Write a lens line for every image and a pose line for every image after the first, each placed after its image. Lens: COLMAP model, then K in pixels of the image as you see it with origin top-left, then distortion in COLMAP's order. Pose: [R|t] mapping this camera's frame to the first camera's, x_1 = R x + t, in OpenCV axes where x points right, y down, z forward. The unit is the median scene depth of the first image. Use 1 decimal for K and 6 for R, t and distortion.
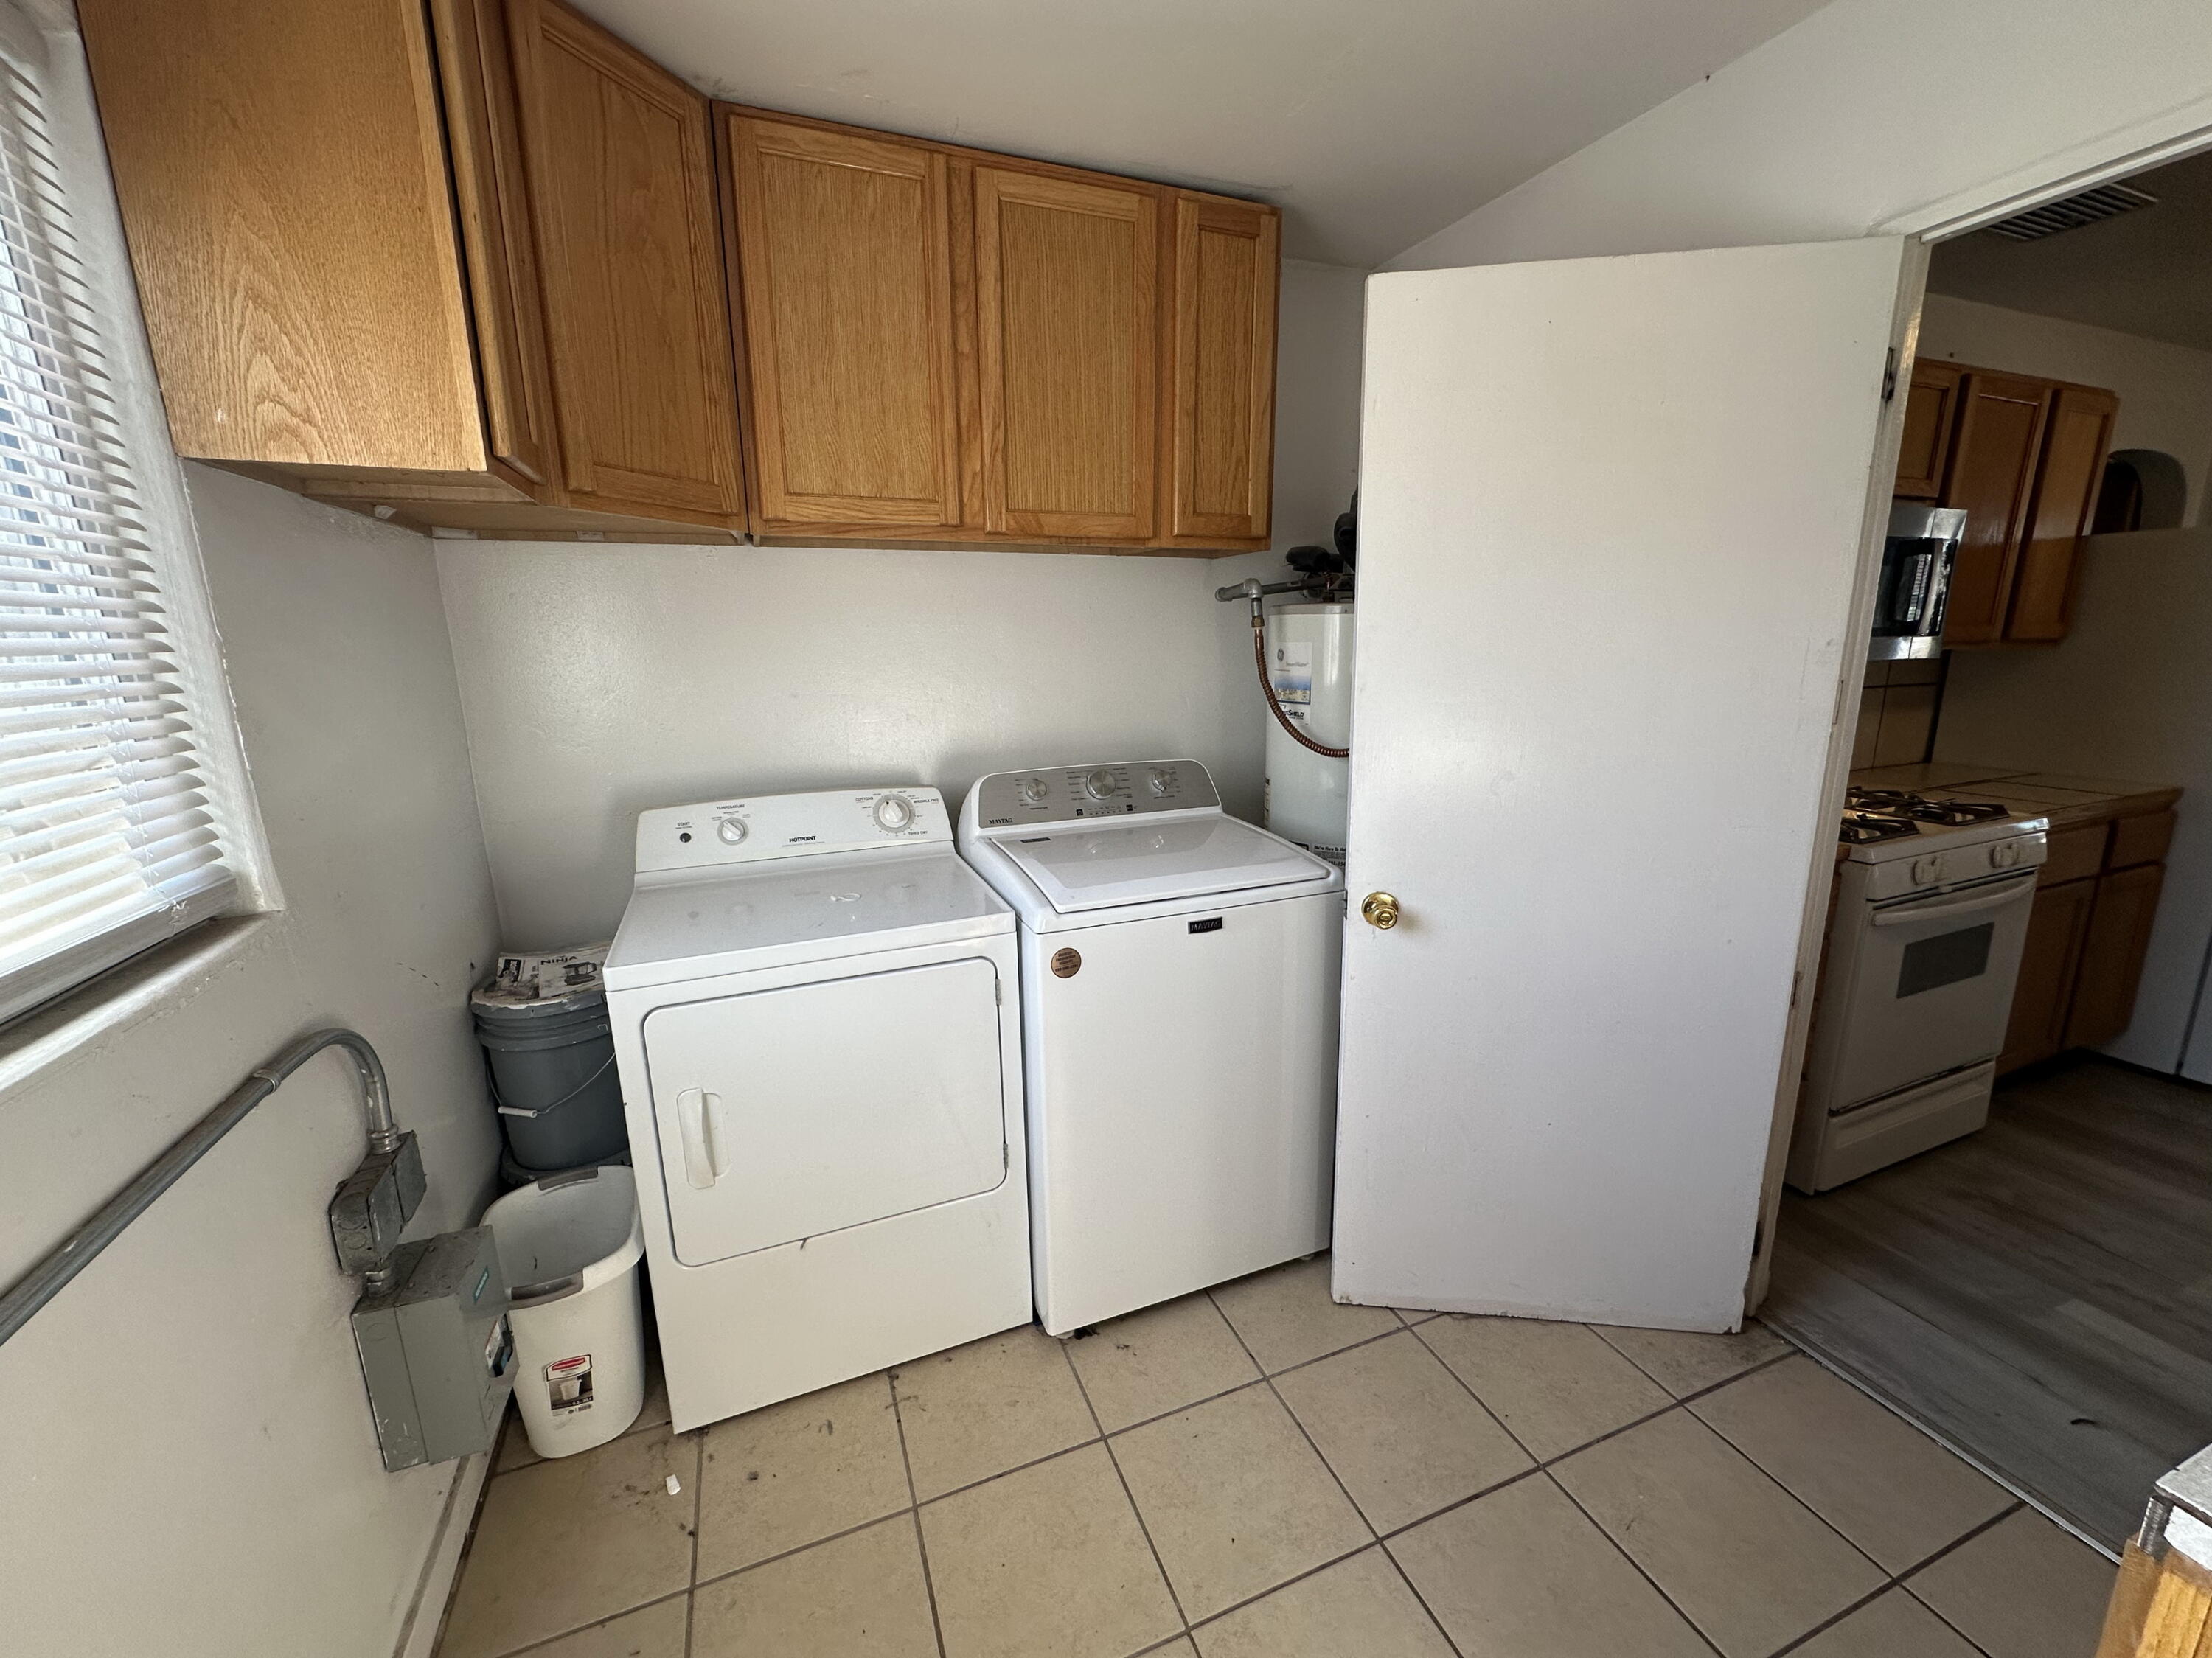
lens RADIAL K [[877.1, 0, 1106.6], [0, 877.1, 824.6], [0, 0, 1]] dist [0.000300, 0.000083]
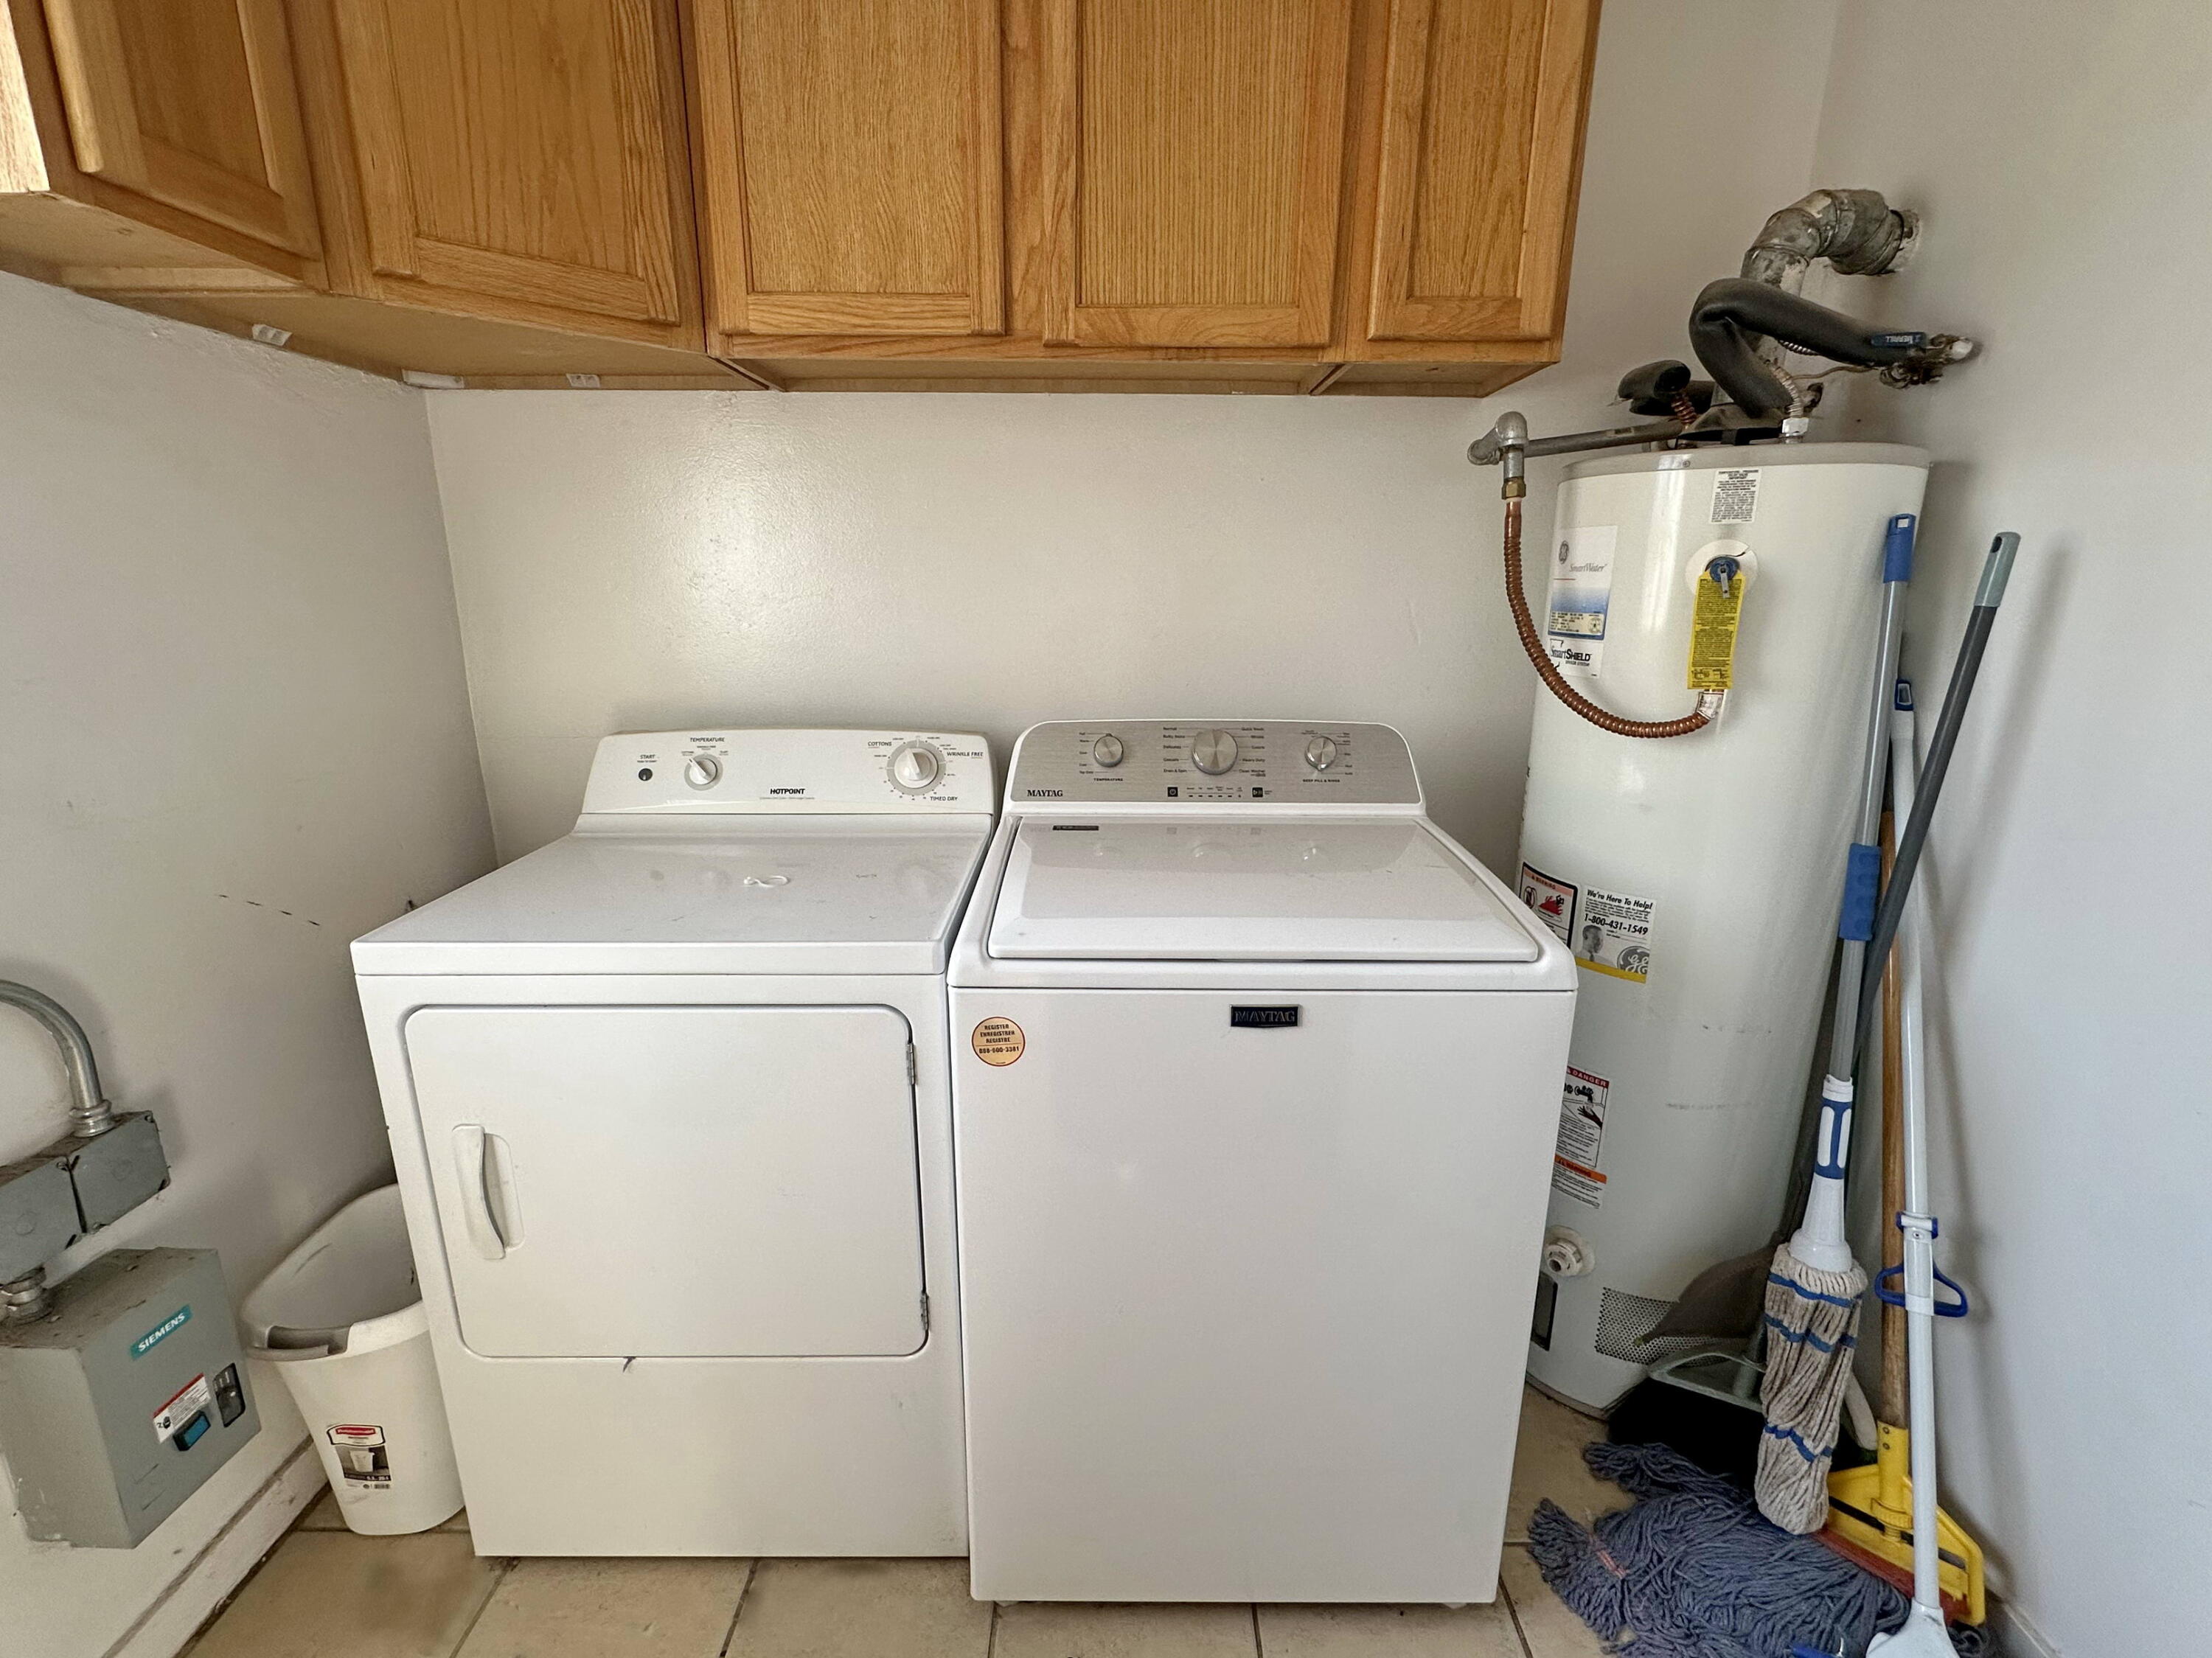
lens RADIAL K [[987.7, 0, 1102.0], [0, 987.7, 828.9], [0, 0, 1]] dist [0.002109, -0.000800]
pose [[0.925042, 0.110417, -0.363463, 0.203172], [-0.097338, 0.993776, 0.054169, -0.023059], [0.367183, -0.014730, 0.930032, 0.336580]]
